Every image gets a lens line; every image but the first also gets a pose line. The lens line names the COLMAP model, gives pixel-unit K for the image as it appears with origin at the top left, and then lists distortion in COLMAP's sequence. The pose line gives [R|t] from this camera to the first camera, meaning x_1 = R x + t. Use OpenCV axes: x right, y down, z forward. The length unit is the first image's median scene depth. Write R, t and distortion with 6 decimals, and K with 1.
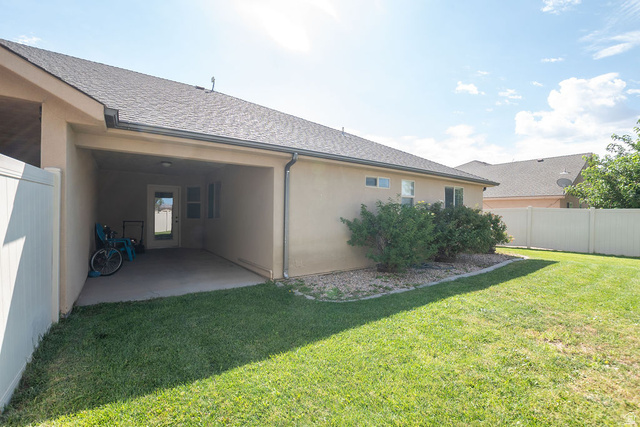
lens RADIAL K [[279.2, 0, 323.4], [0, 279.2, 212.9], [0, 0, 1]] dist [-0.037837, 0.006470]
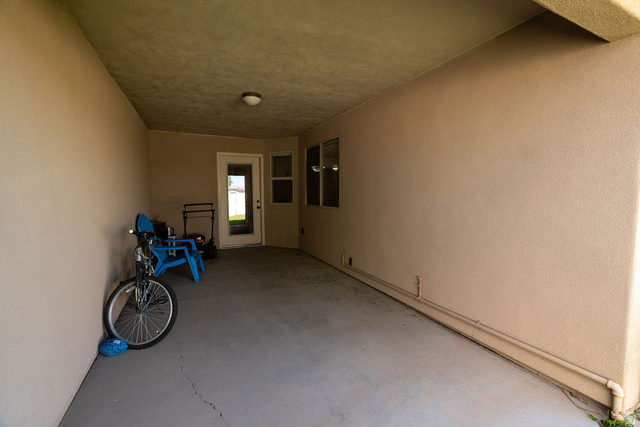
lens RADIAL K [[279.2, 0, 323.4], [0, 279.2, 212.9], [0, 0, 1]] dist [-0.037837, 0.006470]
pose [[0.981301, 0.002400, -0.192462, -0.263872], [0.011590, 0.997371, 0.071533, -0.002622], [0.192128, -0.072427, 0.978694, 0.394023]]
